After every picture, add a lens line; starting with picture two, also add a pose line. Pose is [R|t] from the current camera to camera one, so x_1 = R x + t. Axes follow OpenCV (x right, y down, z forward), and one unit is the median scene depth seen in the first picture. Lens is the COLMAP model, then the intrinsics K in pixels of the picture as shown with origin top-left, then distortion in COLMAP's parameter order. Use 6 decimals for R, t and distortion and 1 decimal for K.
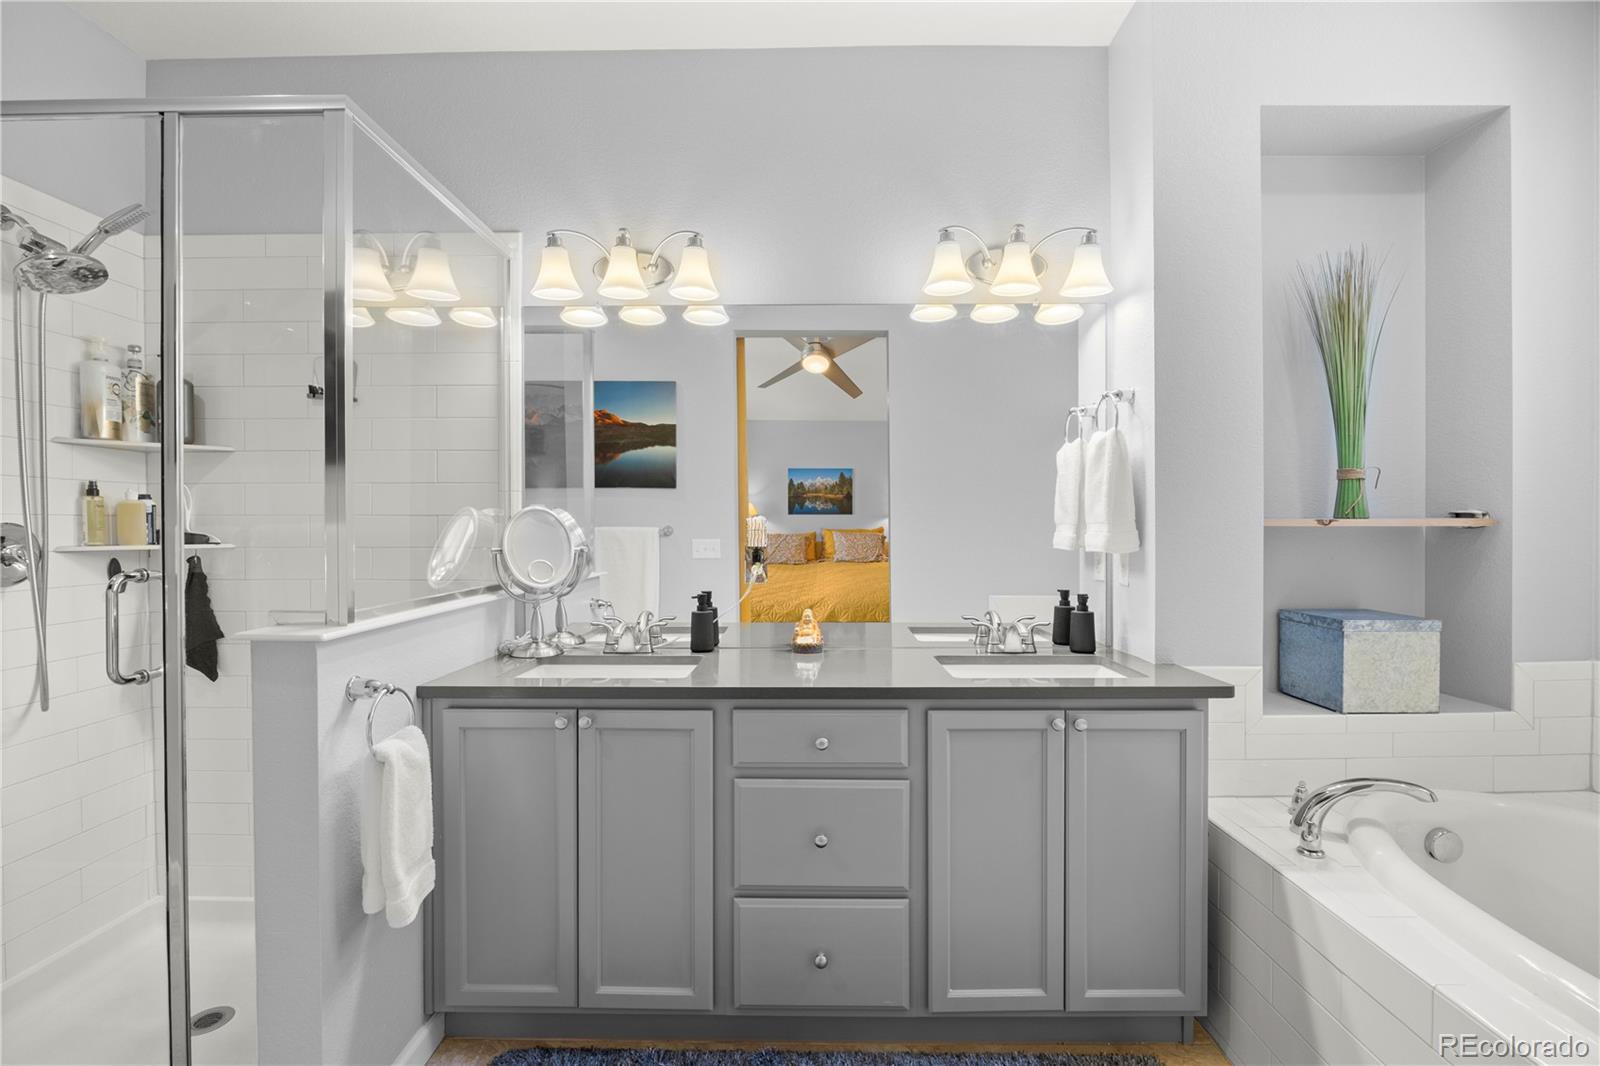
lens RADIAL K [[706.1, 0, 802.3], [0, 706.1, 529.1], [0, 0, 1]] dist [-0.016497, 0.000378]
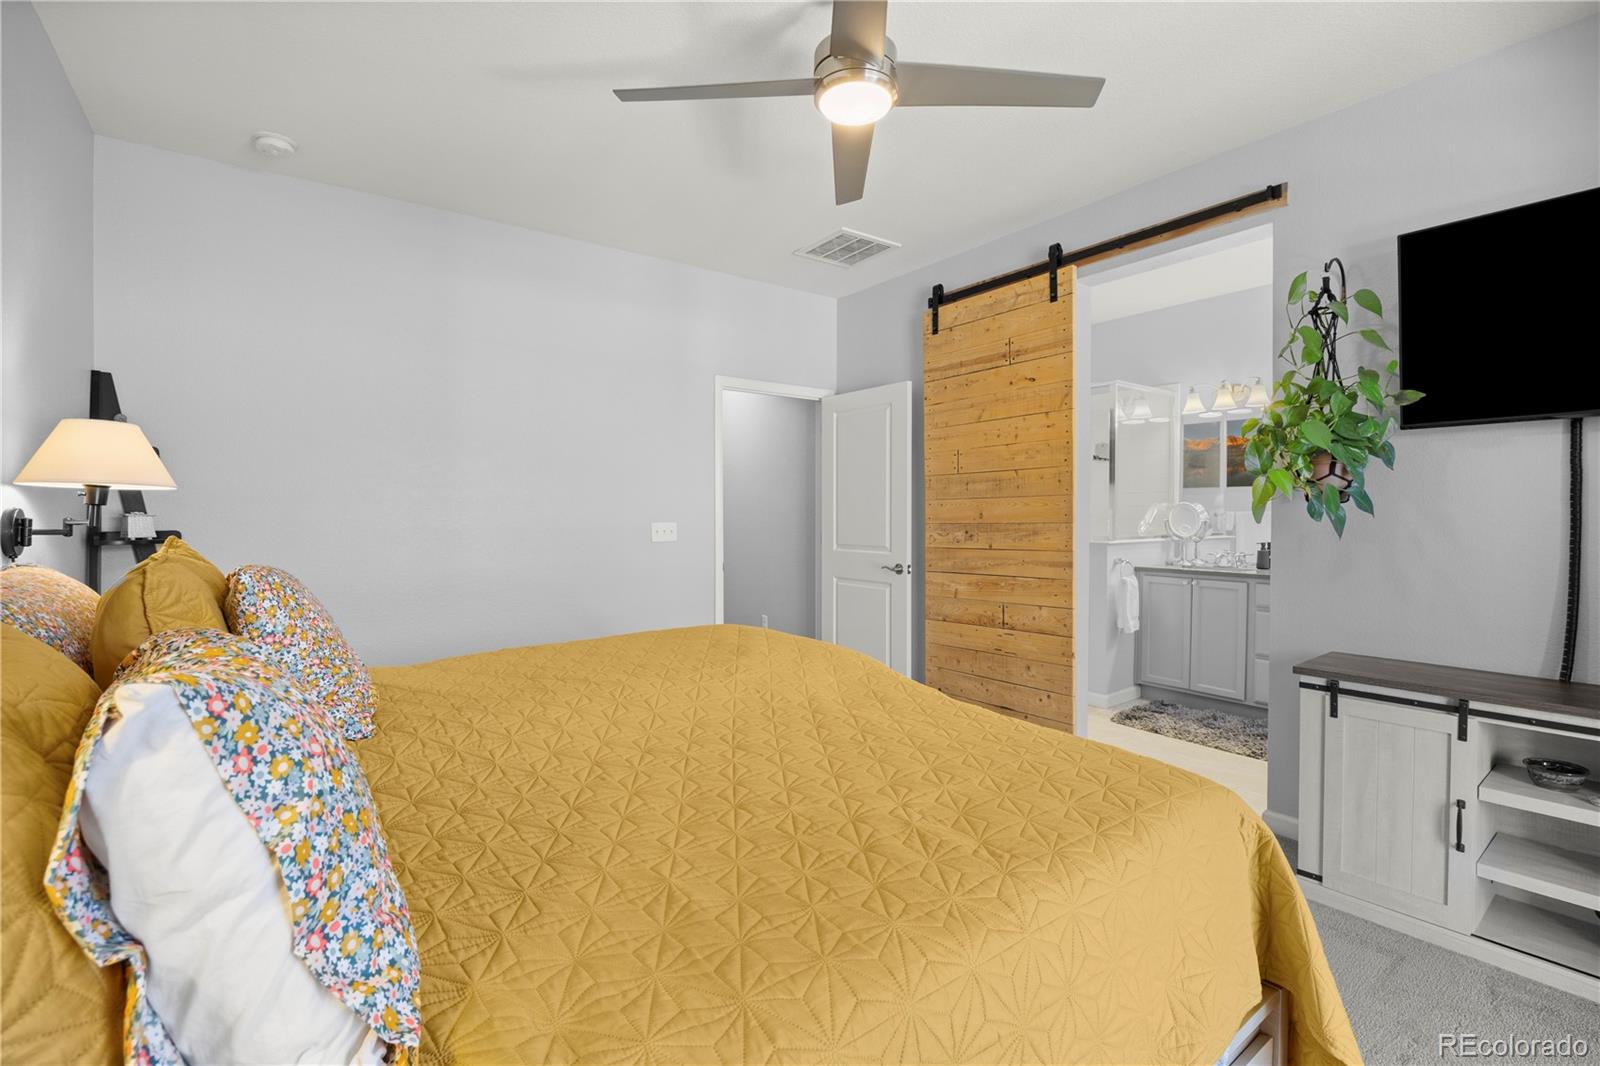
lens RADIAL K [[710.8, 0, 805.6], [0, 710.8, 529.9], [0, 0, 1]] dist [-0.011805, 0.000252]
pose [[0.604823, 0.026022, -0.795935, 0.684809], [-0.002181, 0.999516, 0.031021, -0.010121], [0.796357, -0.017027, 0.604587, -1.324670]]
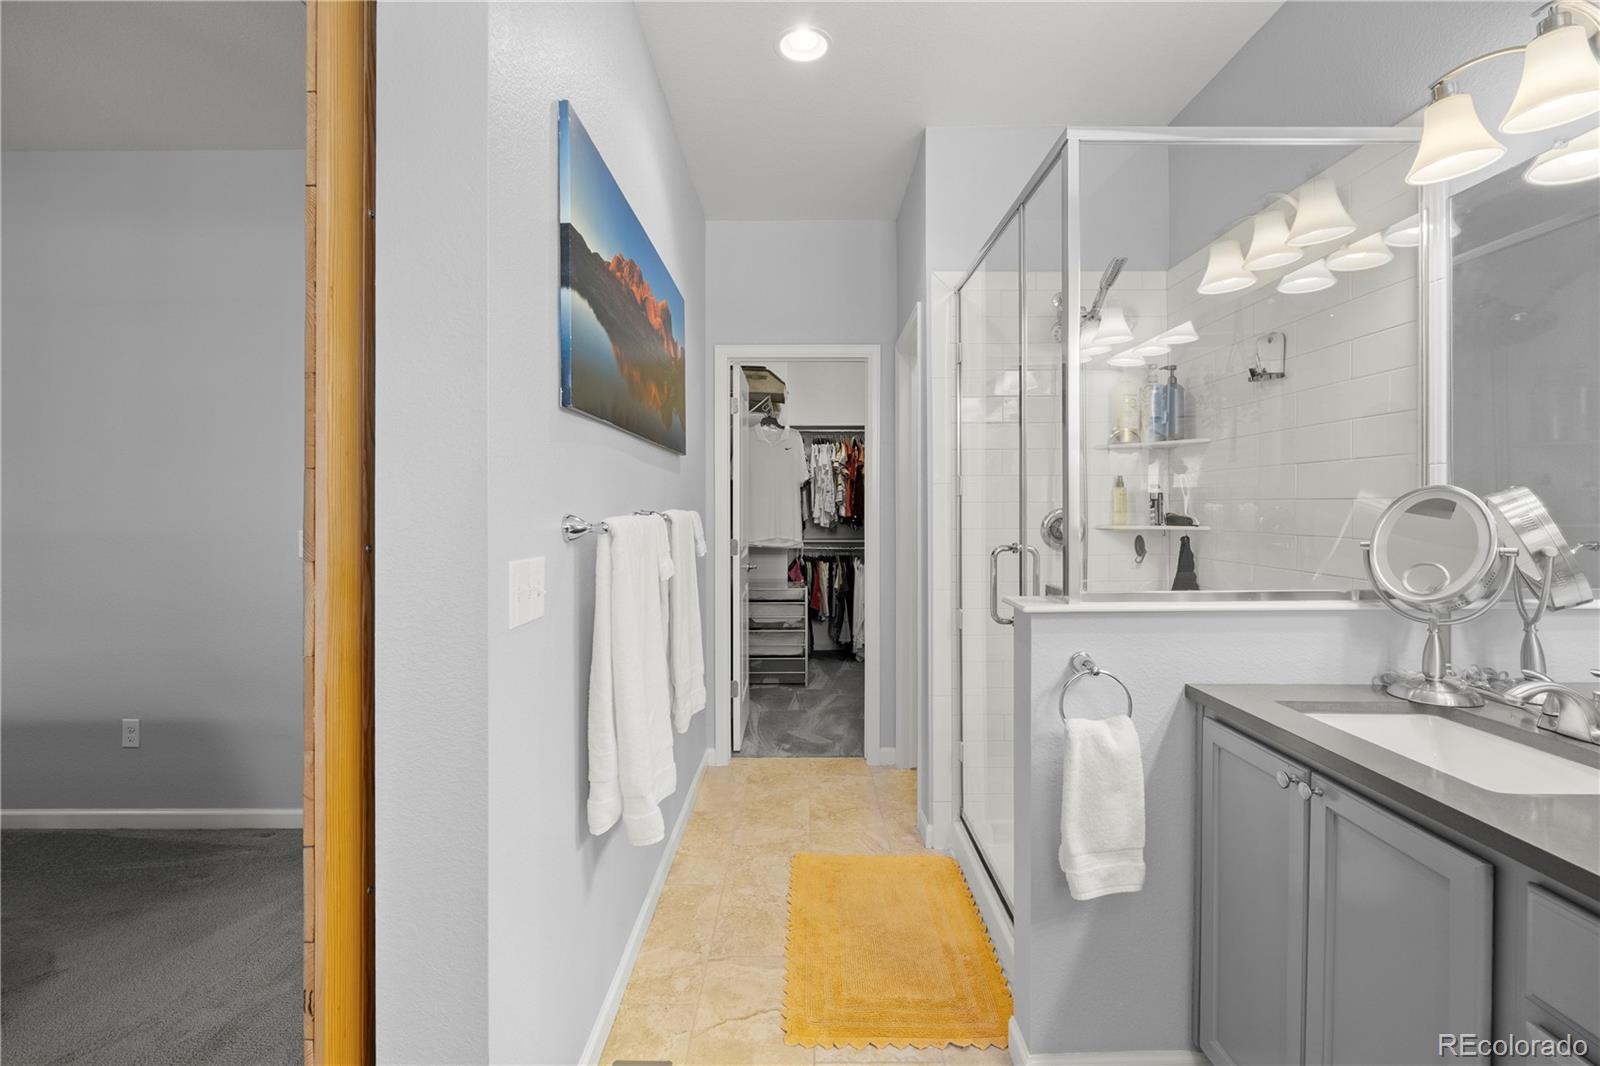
lens RADIAL K [[722.3, 0, 806.0], [0, 722.3, 509.5], [0, 0, 1]] dist [-0.005074, -0.000282]
pose [[0.014557, 0.003903, -0.999886, 0.306269], [-0.000321, 0.999992, 0.003899, -0.010012], [0.999894, 0.000264, 0.014558, 0.357160]]
